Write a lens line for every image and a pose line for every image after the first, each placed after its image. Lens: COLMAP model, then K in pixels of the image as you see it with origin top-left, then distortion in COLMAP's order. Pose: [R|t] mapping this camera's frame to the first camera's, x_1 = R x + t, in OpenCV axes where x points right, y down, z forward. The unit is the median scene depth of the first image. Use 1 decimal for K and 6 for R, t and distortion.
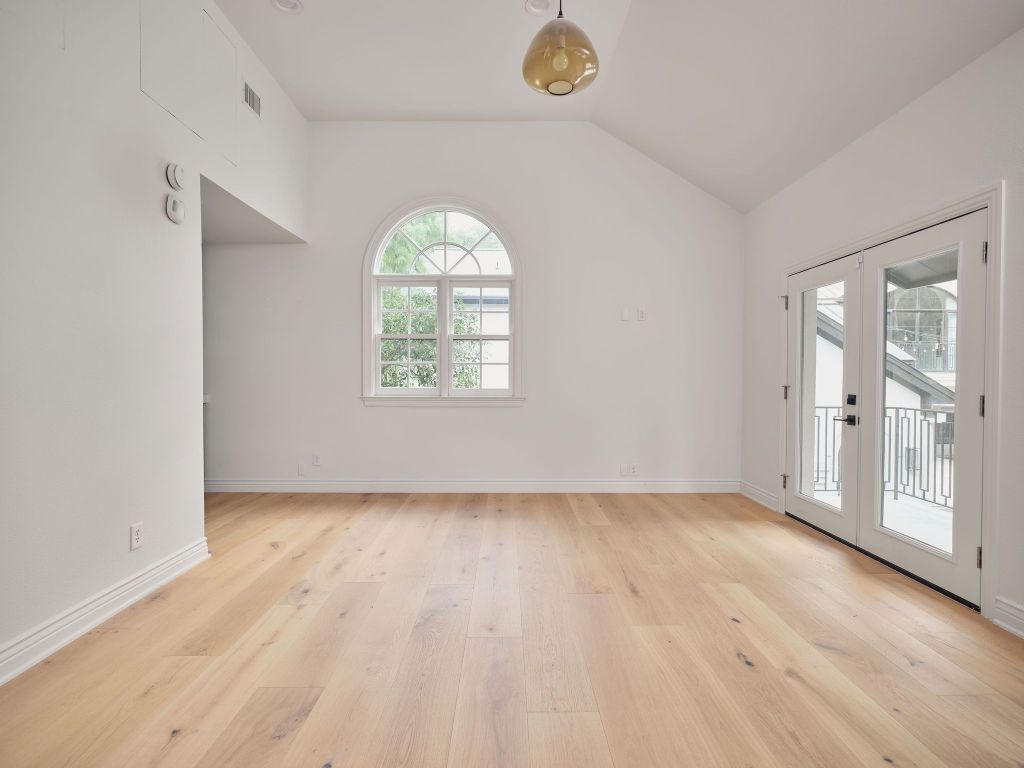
lens RADIAL K [[545.6, 0, 512.0], [0, 545.6, 384.0], [0, 0, 1]] dist [0.001092, -0.000803]
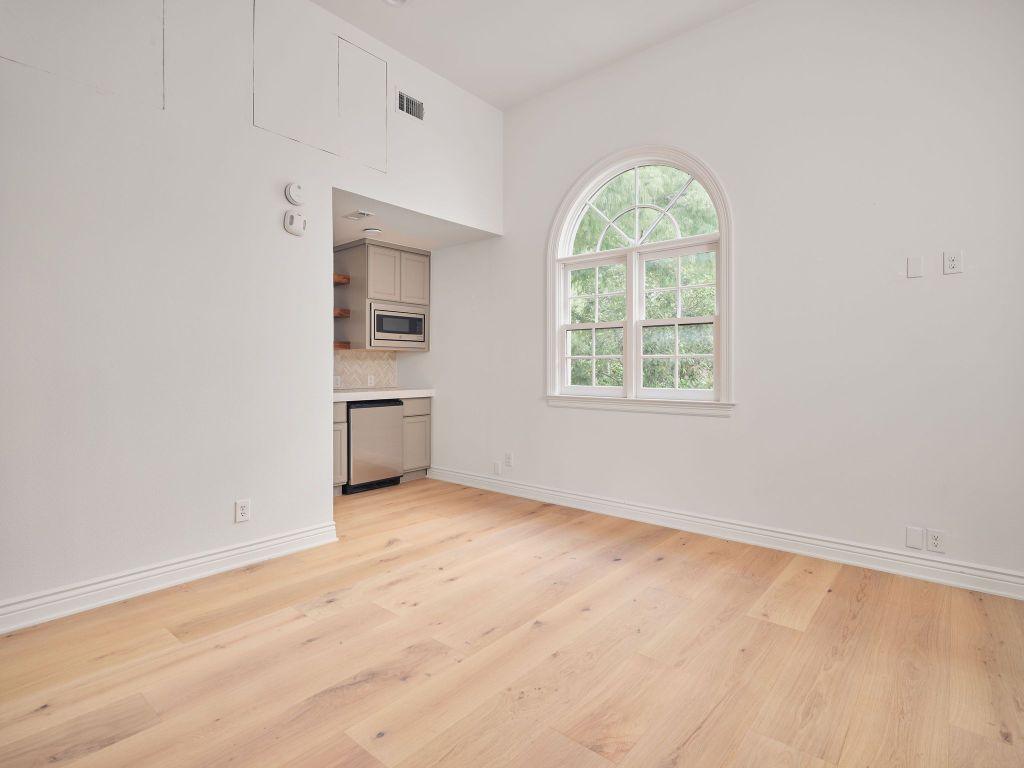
lens RADIAL K [[536.6, 0, 509.4], [0, 536.6, 371.3], [0, 0, 1]] dist [0.000985, -0.000084]
pose [[0.740356, 0.001336, -0.672213, 0.395798], [-0.012076, 0.999863, -0.011314, -0.008186], [0.672106, 0.016494, 0.740271, 0.430282]]
